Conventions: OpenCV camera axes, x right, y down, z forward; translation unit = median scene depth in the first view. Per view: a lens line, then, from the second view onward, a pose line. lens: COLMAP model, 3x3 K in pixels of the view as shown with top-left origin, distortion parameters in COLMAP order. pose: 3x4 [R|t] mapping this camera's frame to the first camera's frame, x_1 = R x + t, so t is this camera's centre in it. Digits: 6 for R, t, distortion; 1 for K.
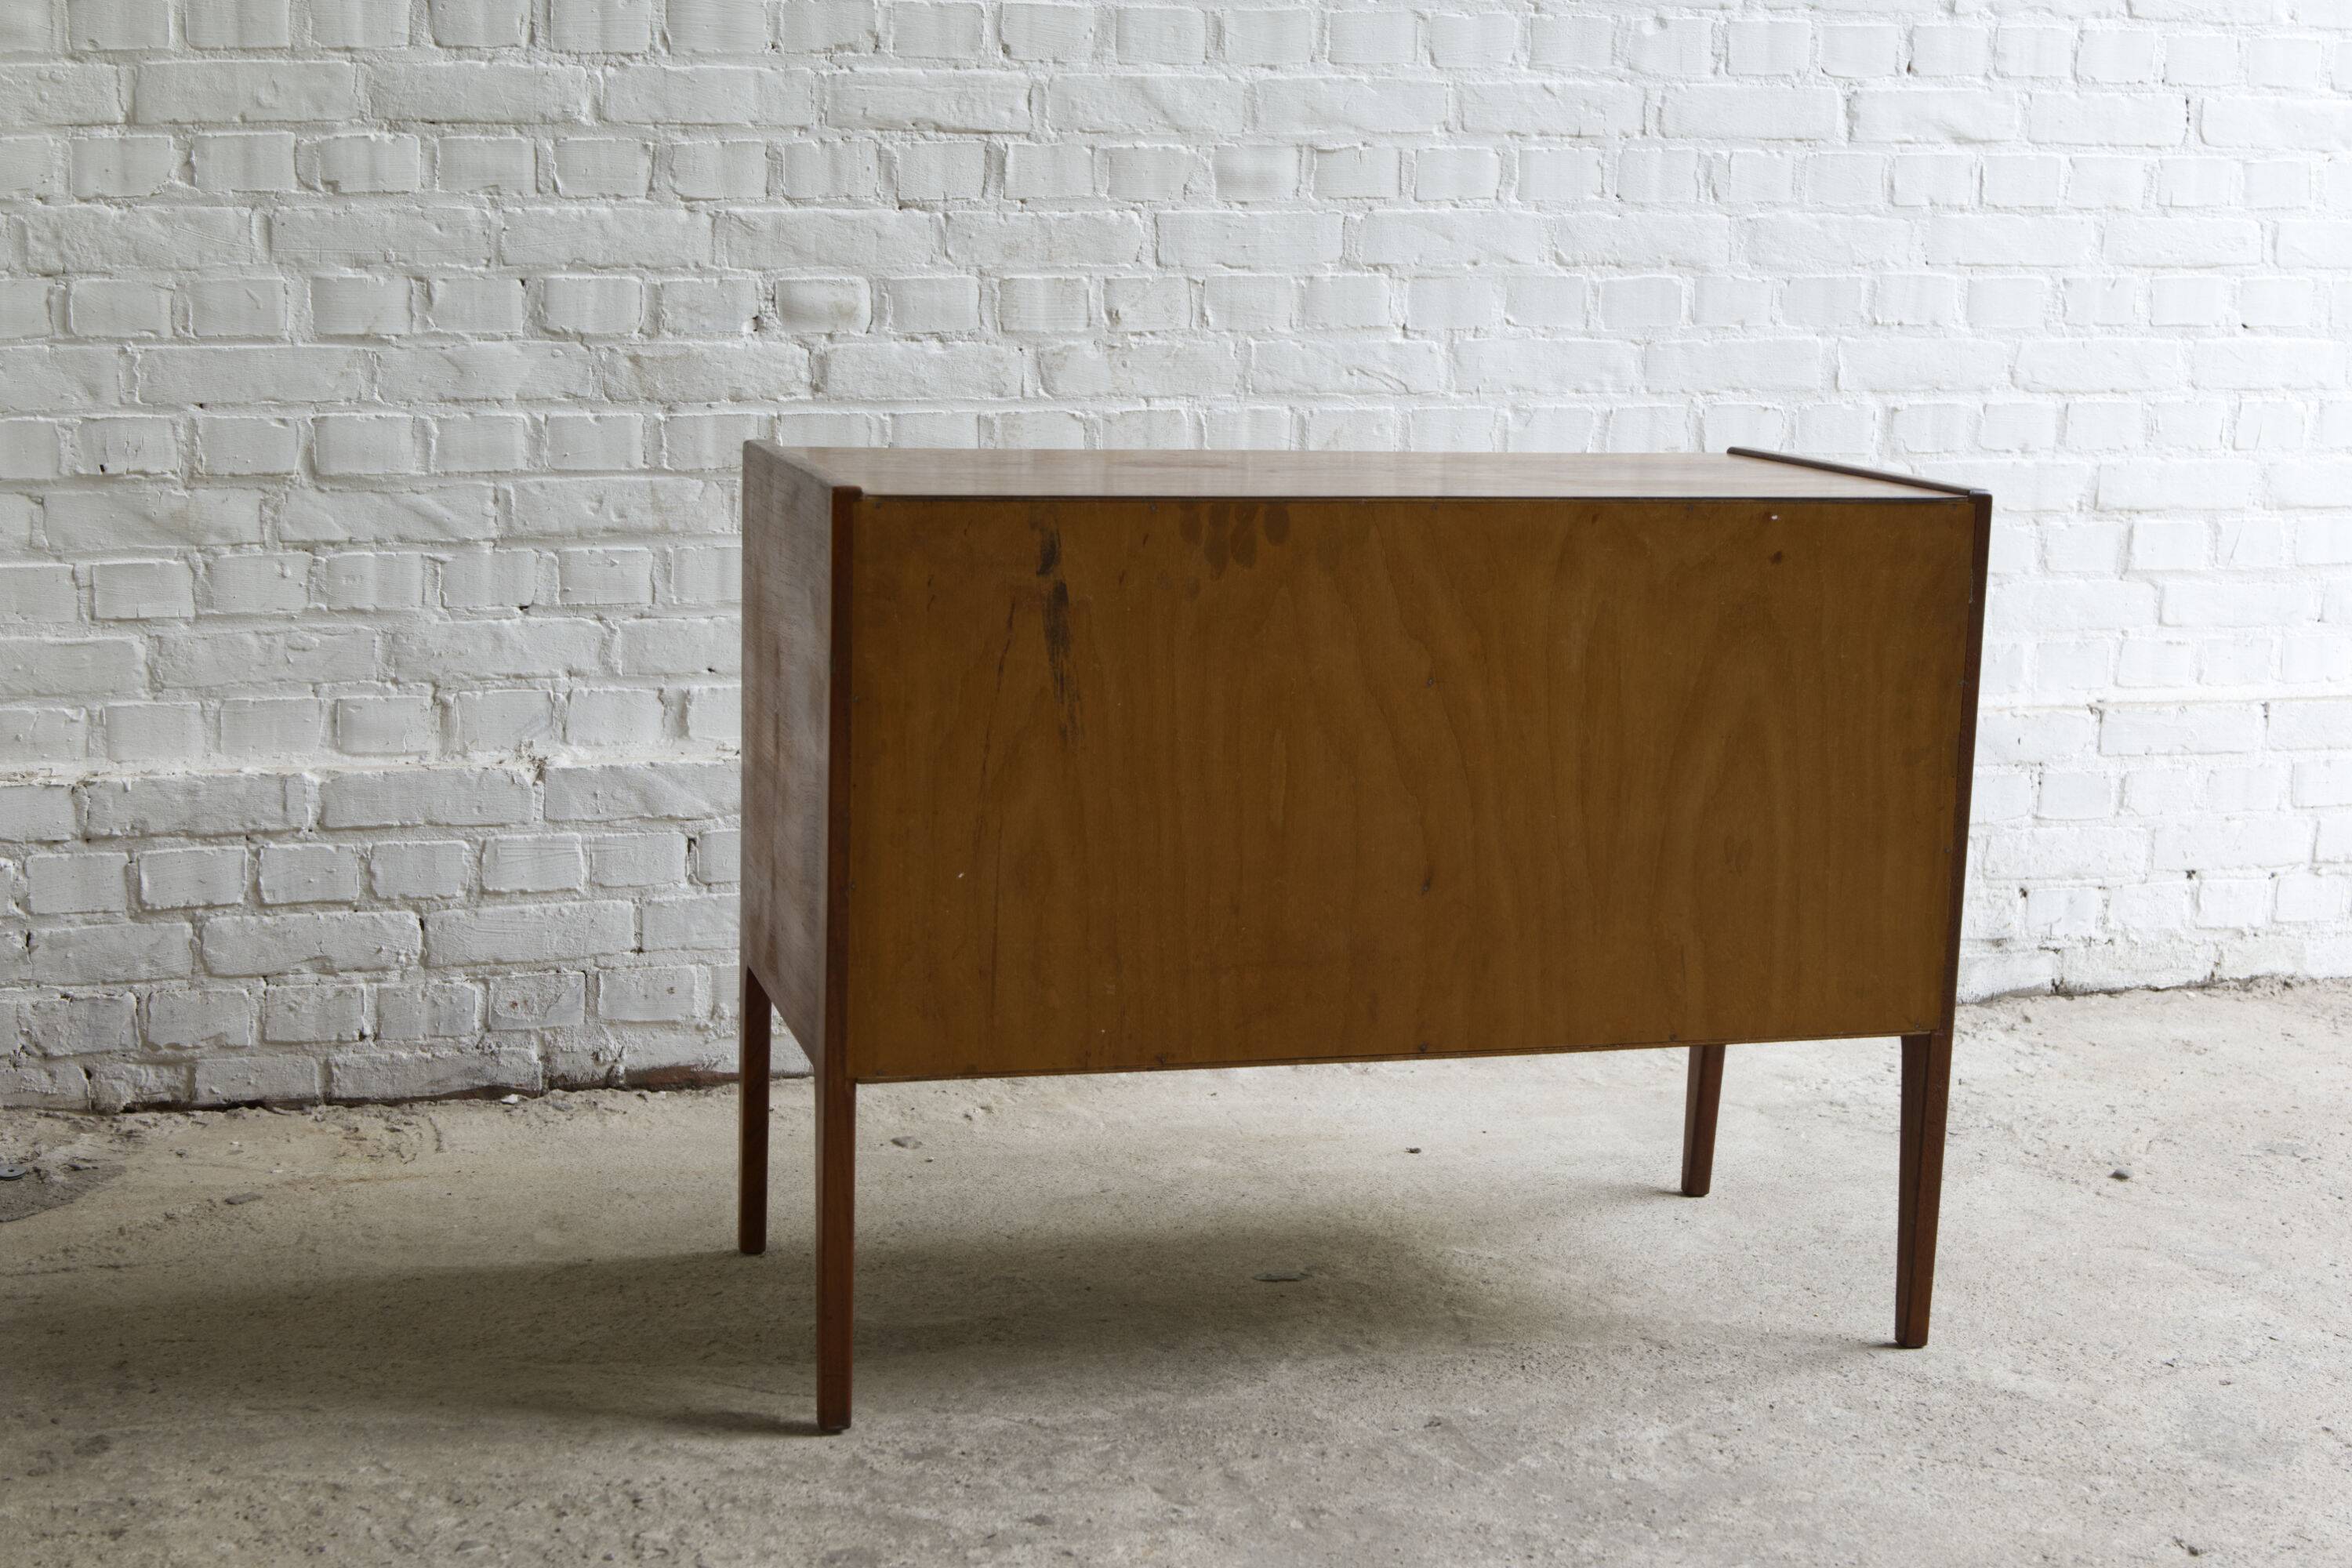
lens RADIAL K [[3238.4, 0, 1162.7], [0, 3238.4, 783.7], [0, 0, 1]] dist [0.093585, -0.700732]
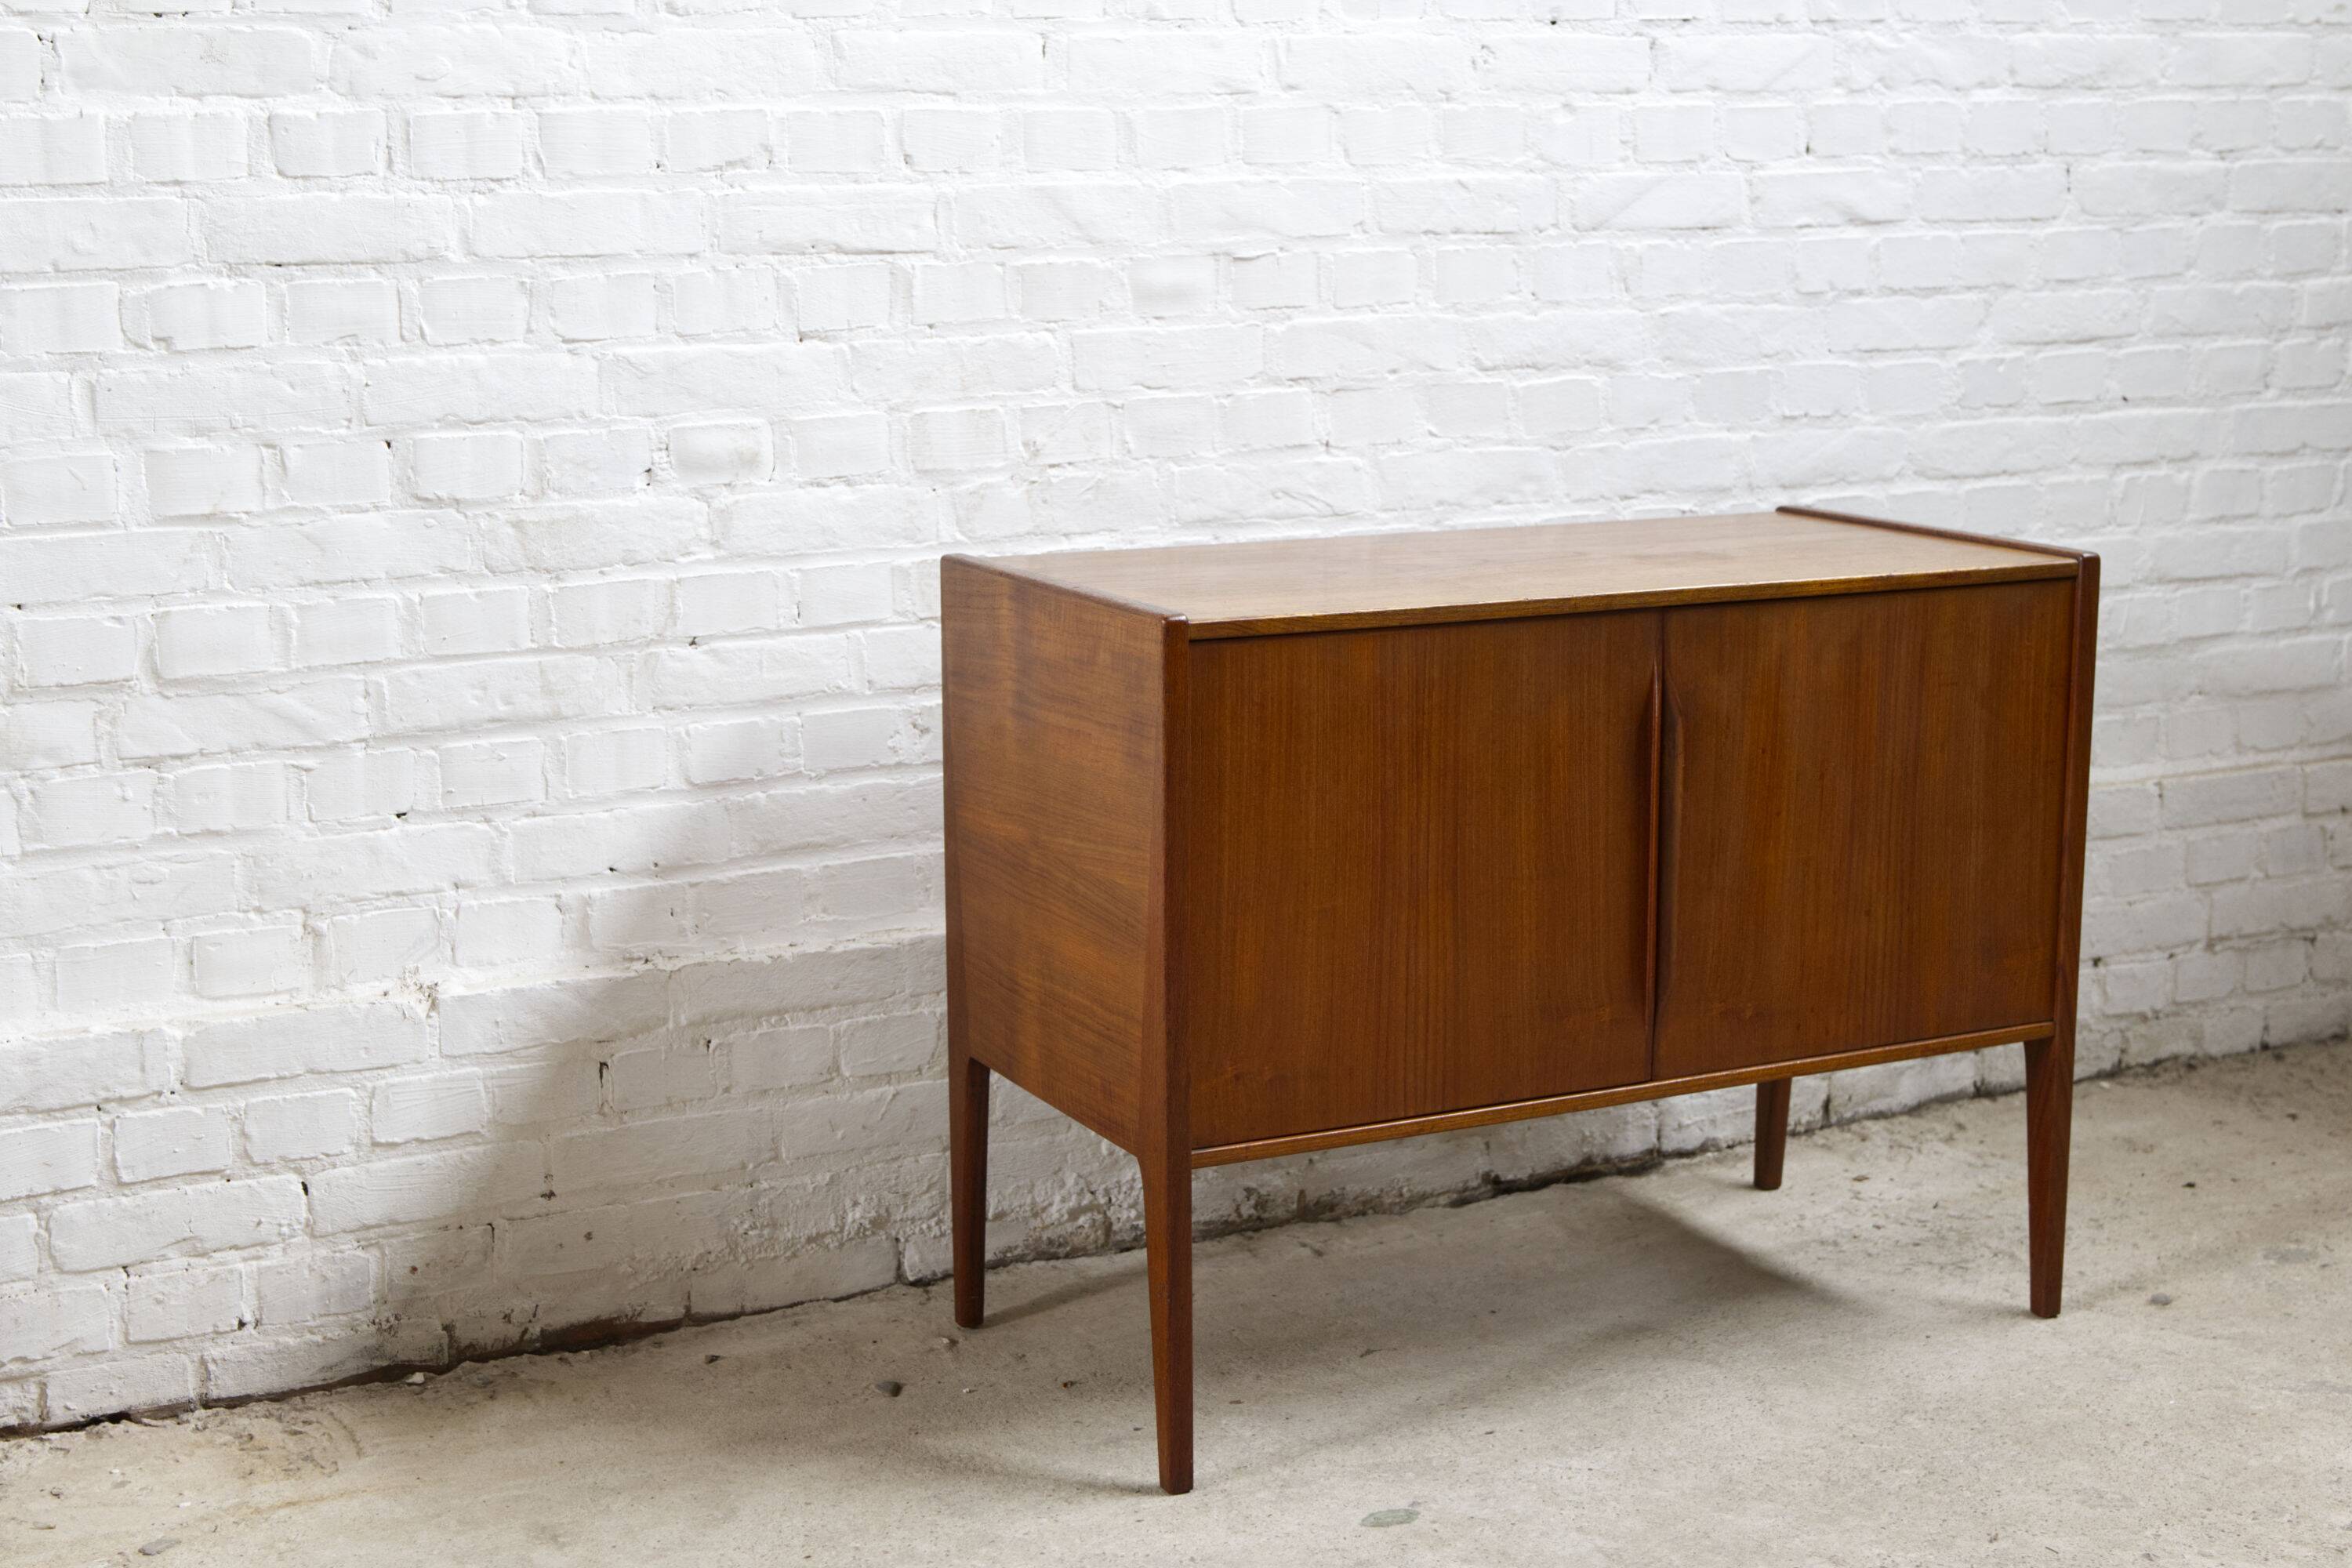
lens RADIAL K [[3250.6, 0, 1176.0], [0, 3250.6, 784.0], [0, 0, 1]] dist [-0.016890, 0.164865]
pose [[0.981033, -0.062132, 0.183613, -0.151133], [0.064102, 0.997932, -0.004812, -0.044566], [-0.182934, 0.016490, 0.982987, 0.104662]]
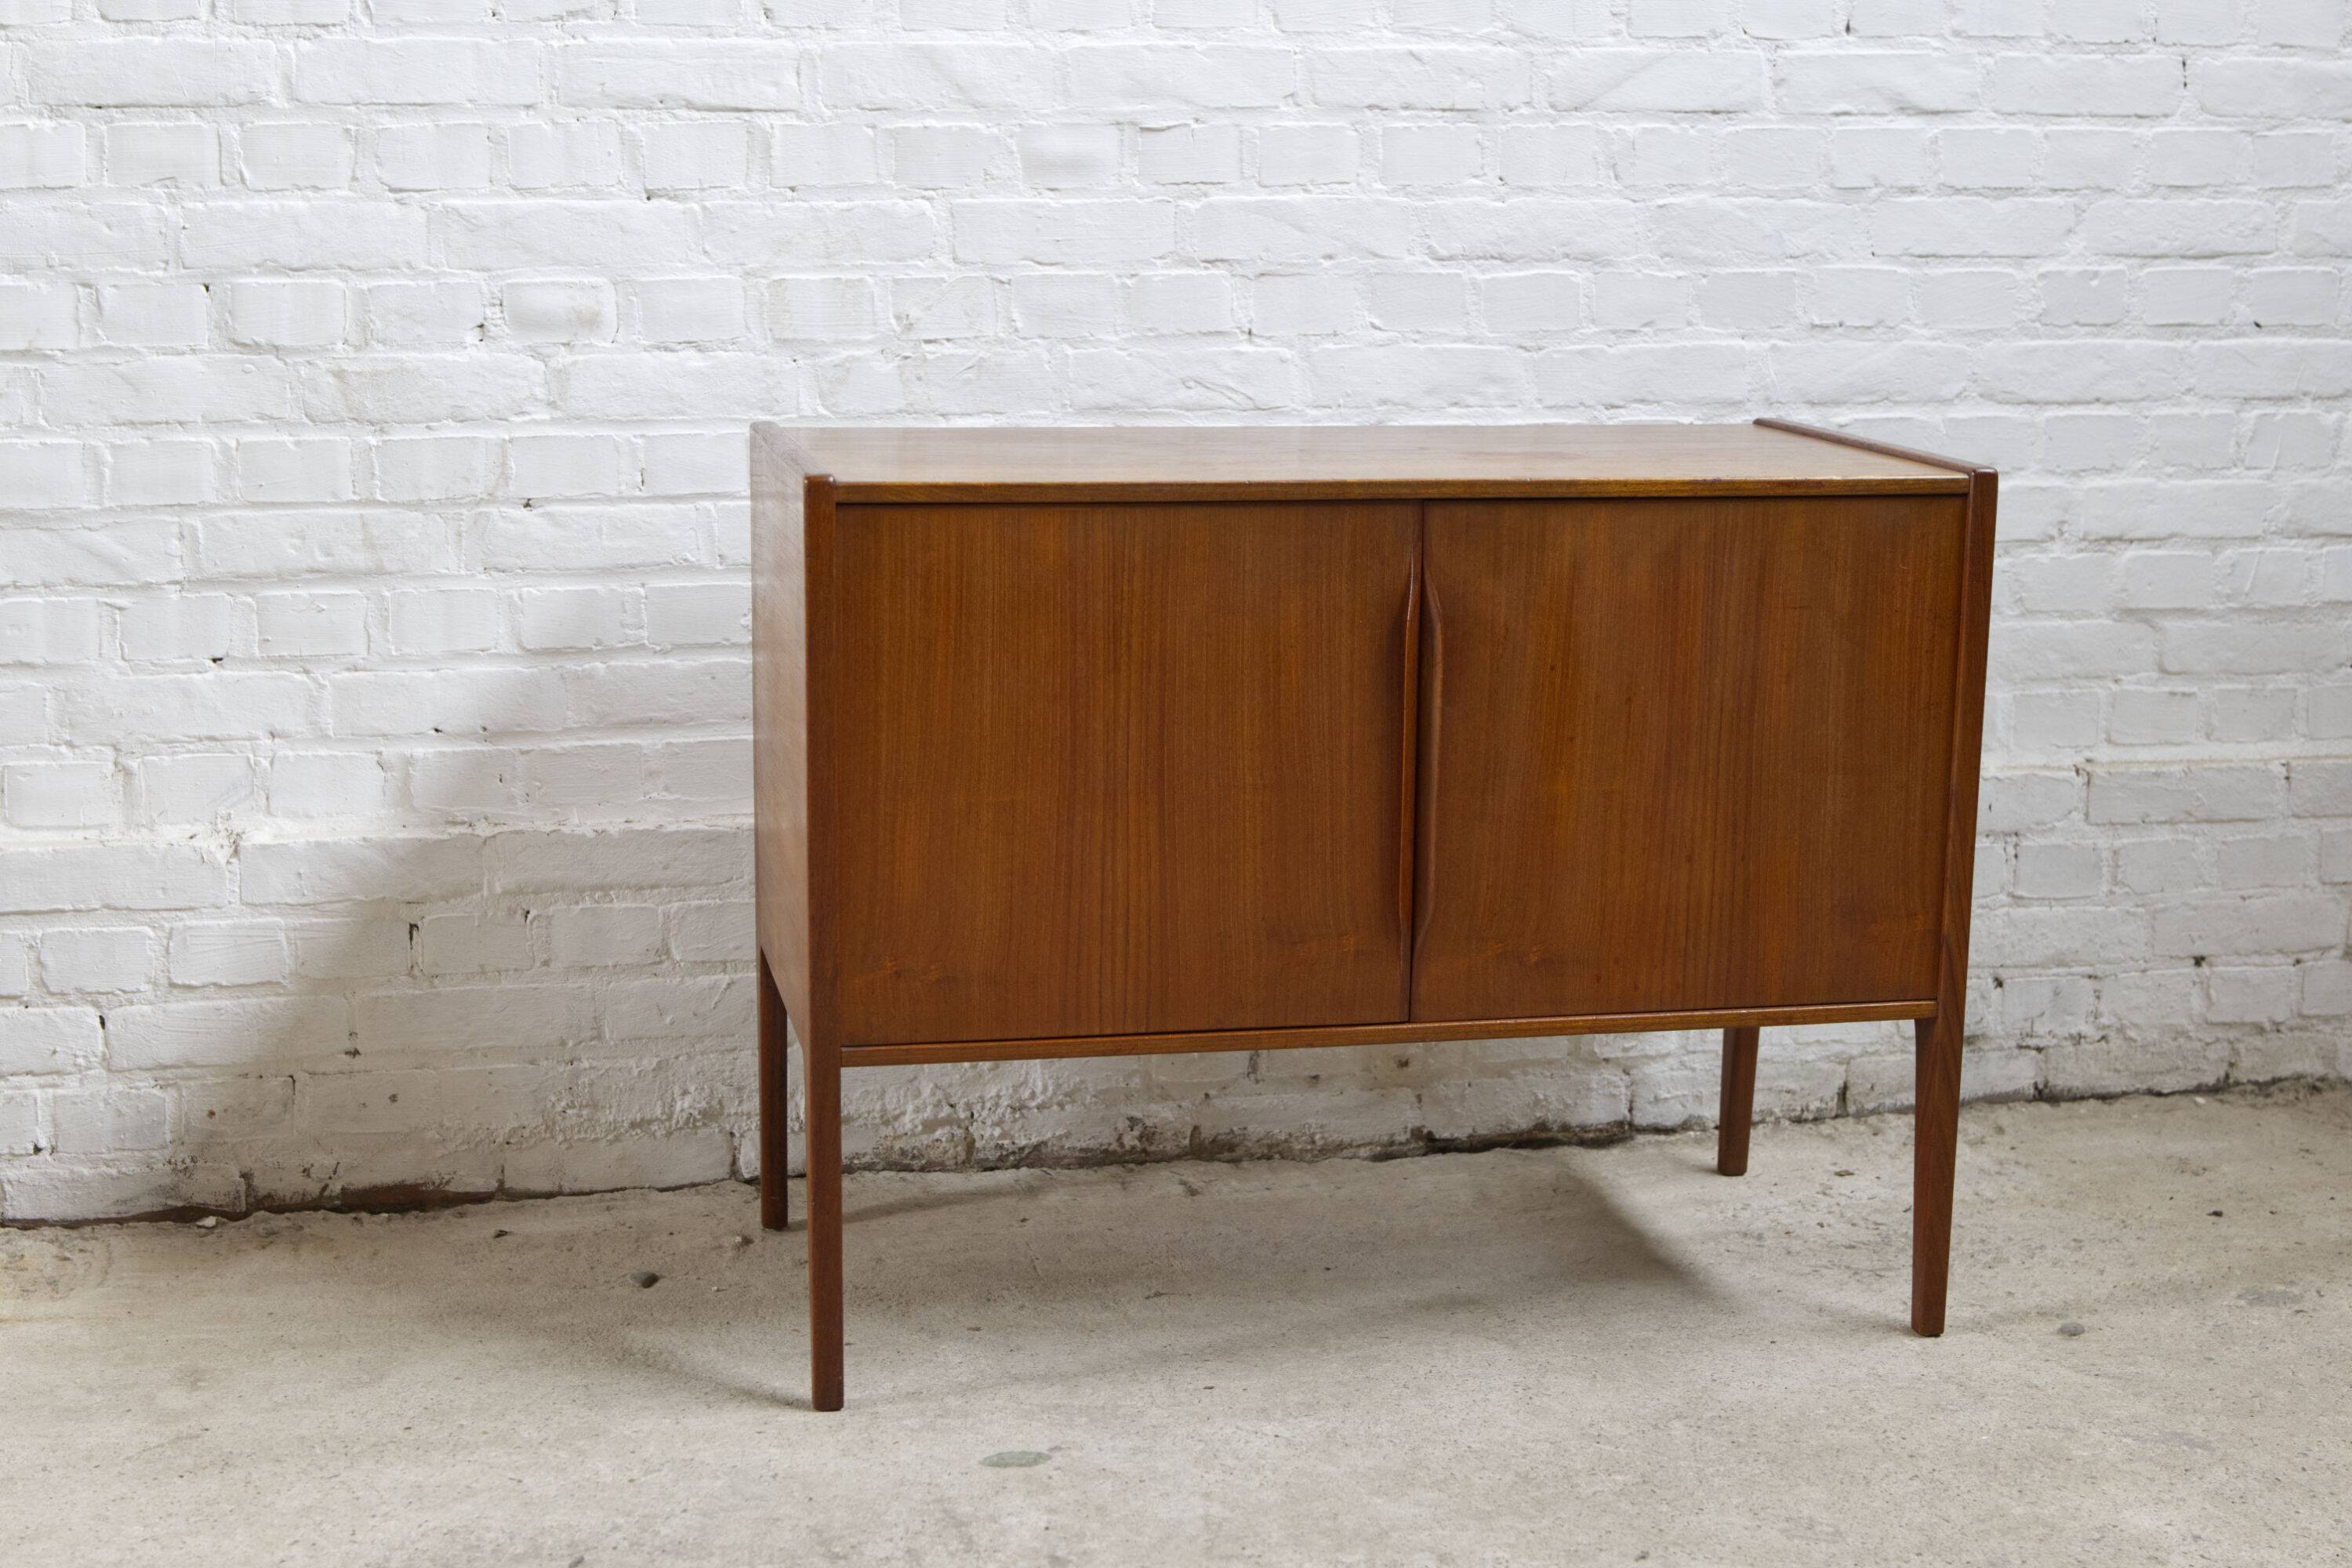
lens RADIAL K [[3238.4, 0, 1162.7], [0, 3238.4, 783.7], [0, 0, 1]] dist [0.093585, -0.700732]
pose [[0.998283, 0.000449, -0.058574, 0.107039], [-0.000887, 0.999972, -0.007445, -0.014544], [0.058569, 0.007485, 0.998255, 0.142376]]
